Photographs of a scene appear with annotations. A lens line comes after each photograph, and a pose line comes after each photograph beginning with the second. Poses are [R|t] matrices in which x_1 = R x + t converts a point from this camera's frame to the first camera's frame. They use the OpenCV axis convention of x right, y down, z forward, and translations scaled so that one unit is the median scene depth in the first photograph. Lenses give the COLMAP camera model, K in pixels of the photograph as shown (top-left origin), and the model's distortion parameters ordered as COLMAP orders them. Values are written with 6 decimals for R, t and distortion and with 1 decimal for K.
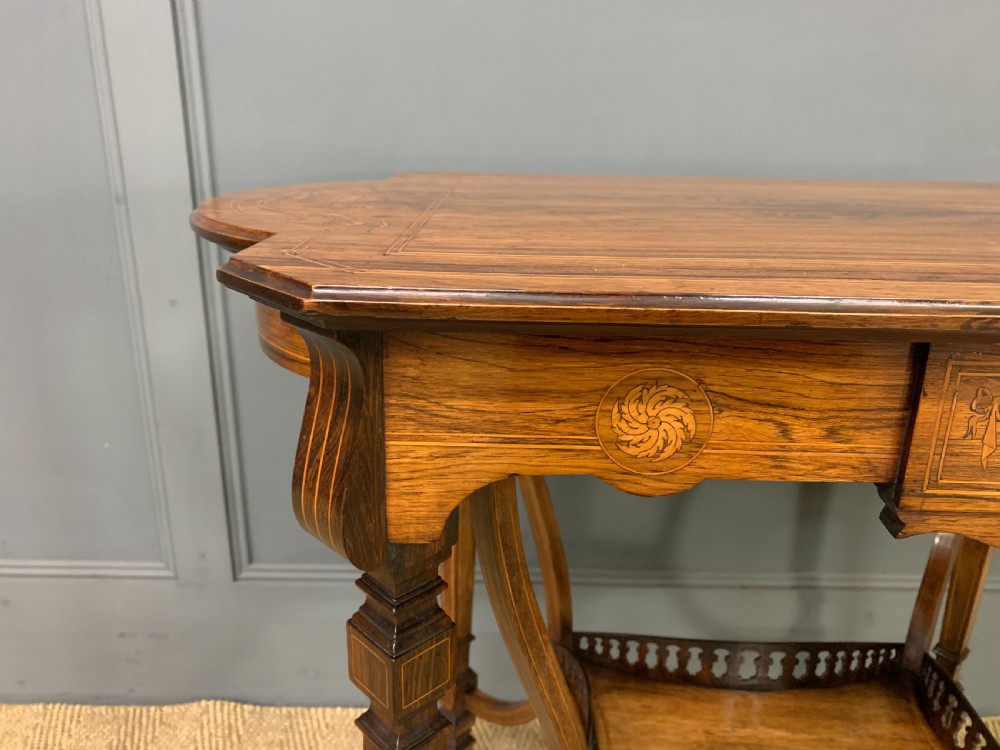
lens RADIAL K [[778.3, 0, 496.4], [0, 778.3, 370.5], [0, 0, 1]] dist [0.004417, 0.006052]
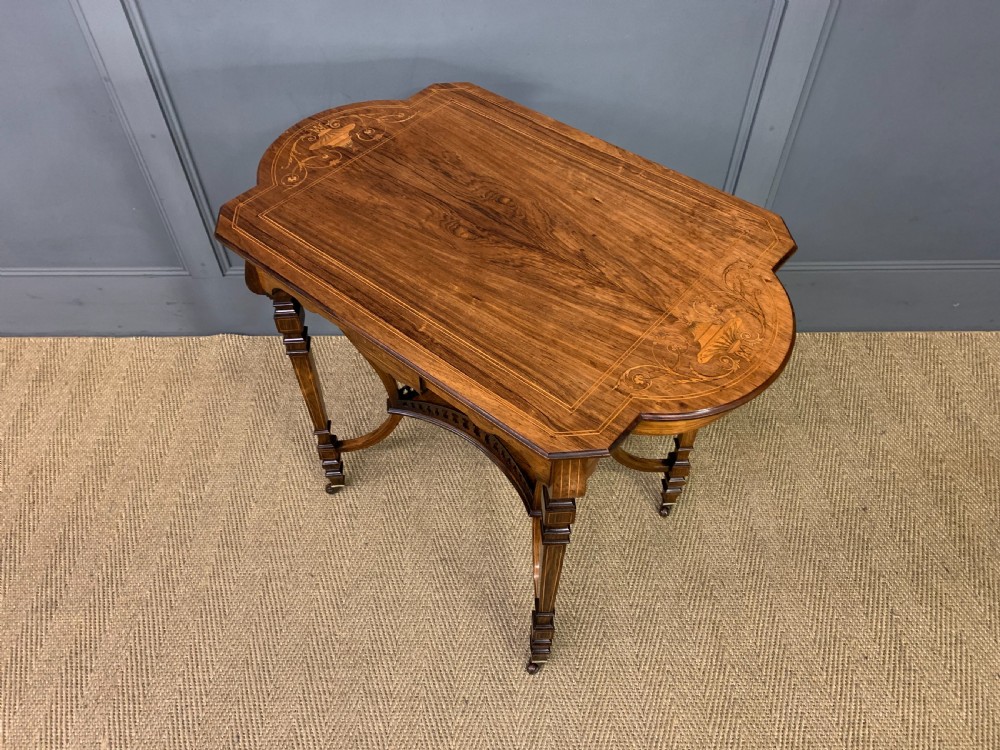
lens RADIAL K [[768.3, 0, 488.4], [0, 768.3, 375.4], [0, 0, 1]] dist [0.012166, -0.003329]
pose [[0.999610, -0.019297, -0.020207, 0.433883], [0.026944, 0.857180, 0.514312, -0.611173], [0.007396, -0.514656, 0.857365, -0.899476]]
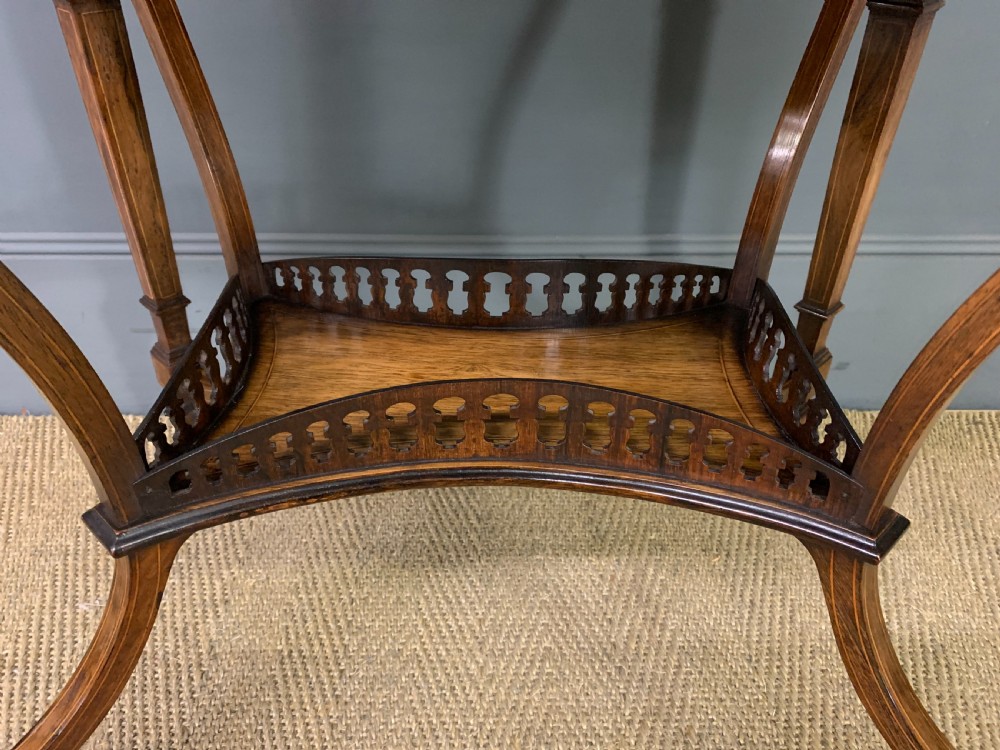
lens RADIAL K [[771.6, 0, 496.3], [0, 771.6, 376.5], [0, 0, 1]] dist [0.047314, -0.107029]
pose [[0.999629, -0.018023, 0.020431, 0.305625], [0.011731, 0.961577, 0.274285, 0.259360], [-0.024589, -0.273943, 0.961431, 0.318254]]
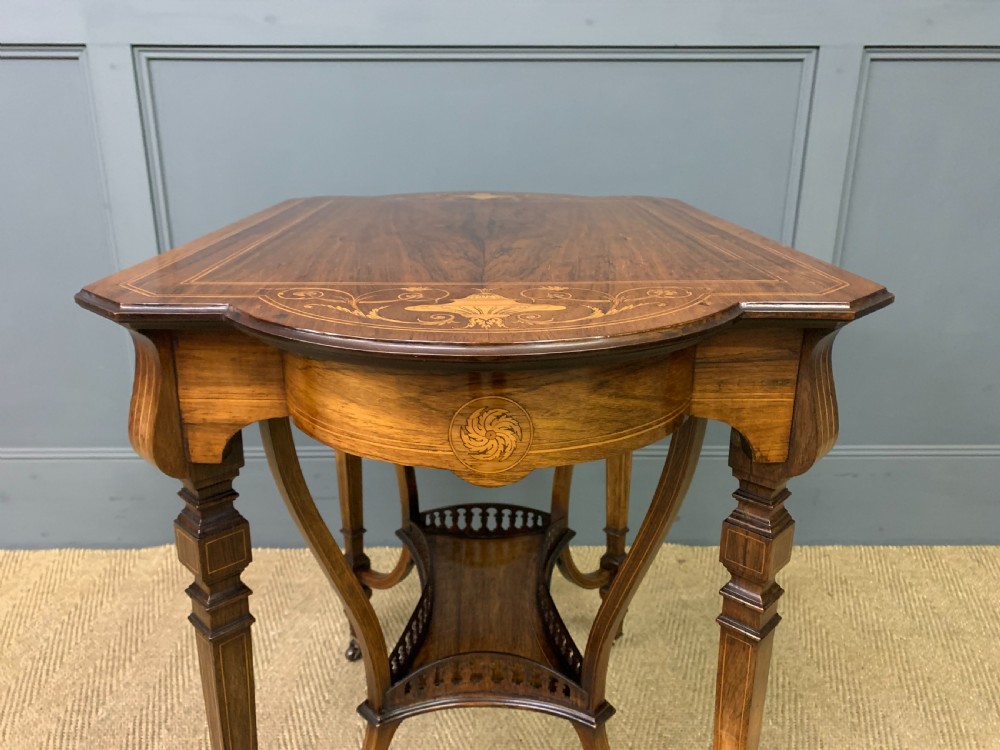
lens RADIAL K [[776.4, 0, 485.2], [0, 776.4, 372.4], [0, 0, 1]] dist [0.005605, 0.006105]
pose [[0.999801, -0.017771, 0.009063, 0.324096], [0.017788, 0.999840, -0.001829, 0.166636], [-0.009029, 0.001989, 0.999957, -0.712130]]
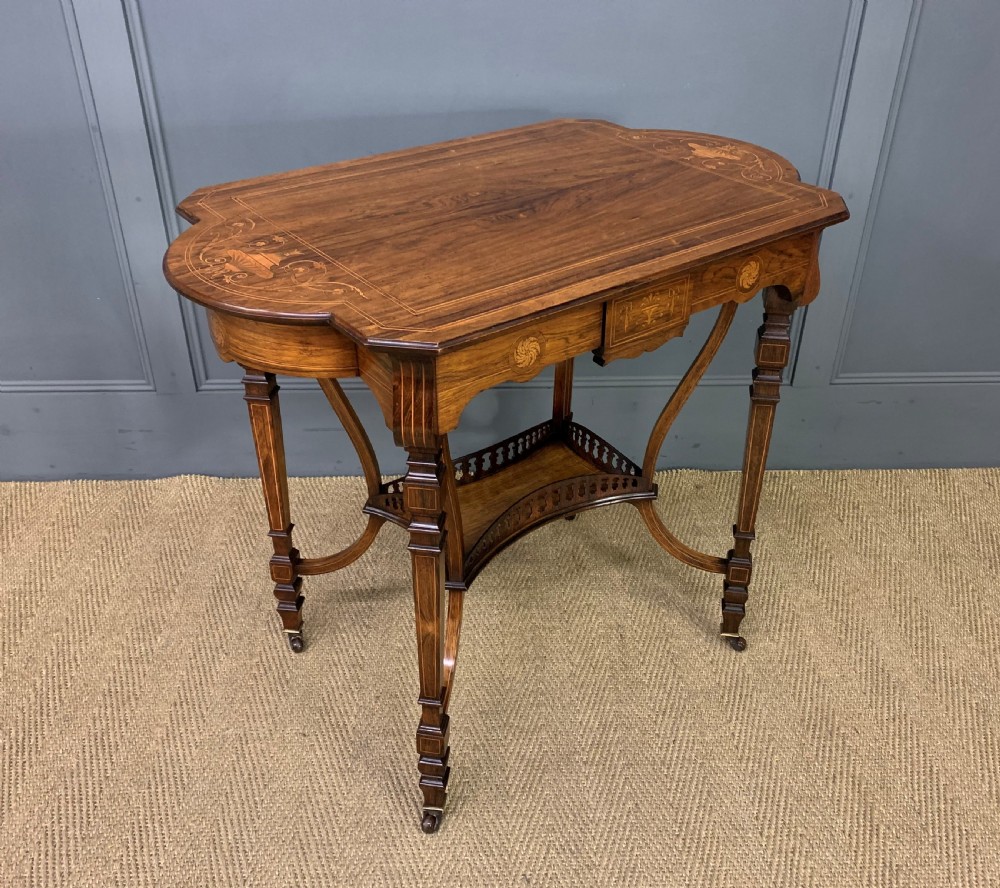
lens RADIAL K [[976.2, 0, 515.1], [0, 976.2, 444.0], [0, 0, 1]] dist [0.075881, -0.172209]
pose [[0.998847, -0.027644, 0.039237, 0.256011], [0.017056, 0.968561, 0.248192, -0.111022], [-0.044864, -0.247236, 0.967916, -1.164119]]
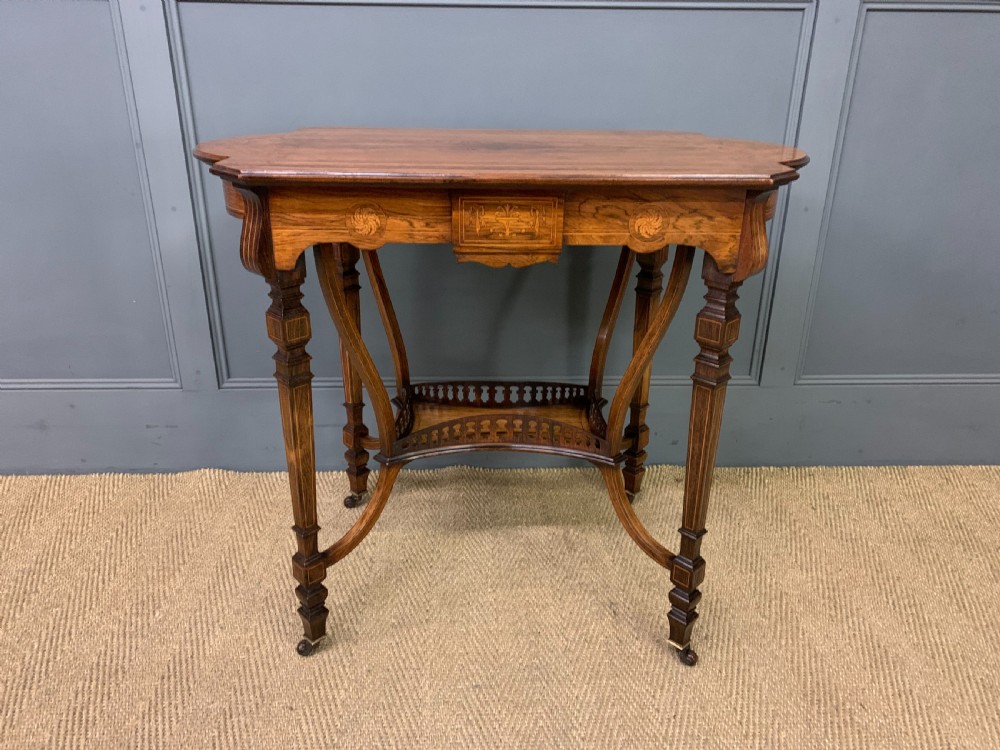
lens RADIAL K [[767.5, 0, 502.9], [0, 767.5, 370.4], [0, 0, 1]] dist [0.018420, -0.005885]
pose [[0.999013, -0.020493, 0.039403, 0.259114], [0.017635, 0.997280, 0.071569, 0.186111], [-0.040762, -0.070804, 0.996657, -0.836089]]
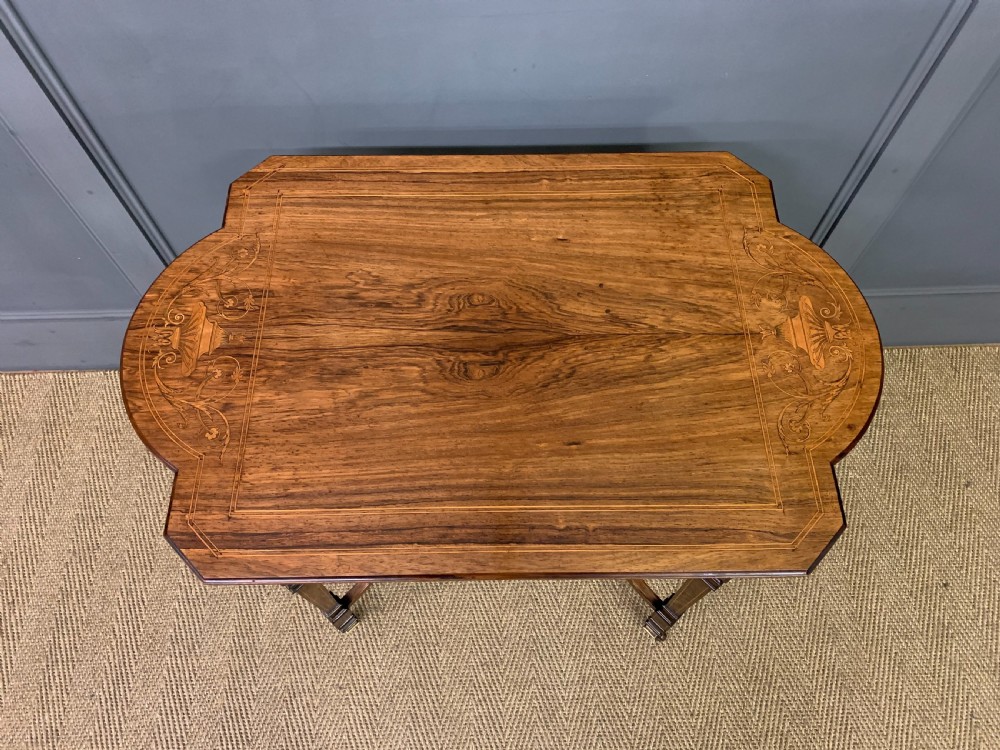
lens RADIAL K [[767.5, 0, 502.9], [0, 767.5, 370.4], [0, 0, 1]] dist [0.018420, -0.005885]
pose [[0.999213, -0.039477, 0.003940, 0.322216], [0.025193, 0.708089, 0.705674, -0.966155], [-0.030648, -0.705019, 0.708526, -0.178488]]
